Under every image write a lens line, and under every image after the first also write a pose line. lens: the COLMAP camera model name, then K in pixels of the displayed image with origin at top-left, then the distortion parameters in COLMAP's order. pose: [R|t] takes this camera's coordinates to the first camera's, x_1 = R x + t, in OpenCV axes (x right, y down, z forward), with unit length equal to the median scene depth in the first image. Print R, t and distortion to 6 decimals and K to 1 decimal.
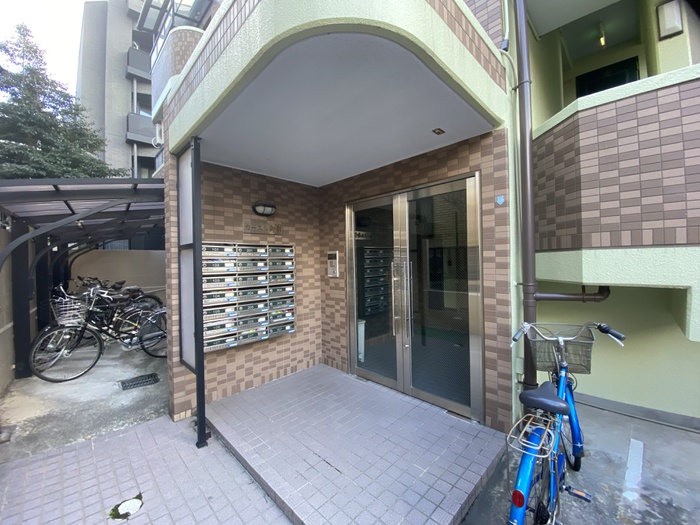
lens RADIAL K [[284.1, 0, 350.0], [0, 284.1, 262.5], [0, 0, 1]] dist [-0.001798, -0.013159]
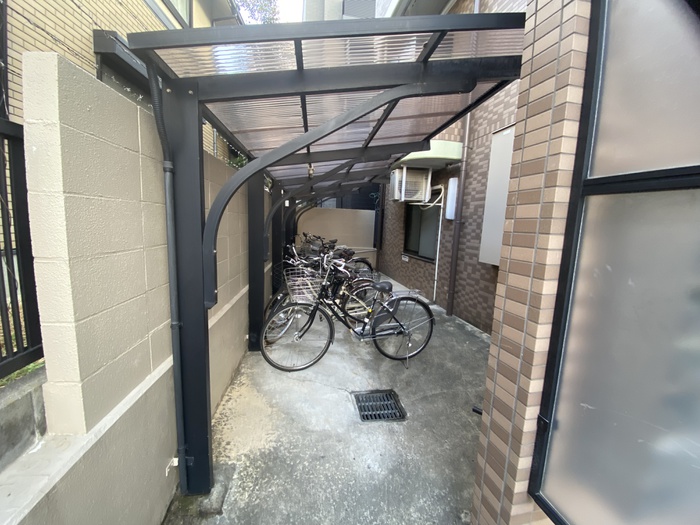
lens RADIAL K [[326.2, 0, 351.9], [0, 326.2, 274.9], [0, 0, 1]] dist [0.000446, 0.000081]
pose [[0.815888, 0.142254, -0.560438, -0.392292], [-0.062436, 0.985271, 0.159194, 0.003181], [0.574830, -0.094892, 0.812752, 0.352126]]
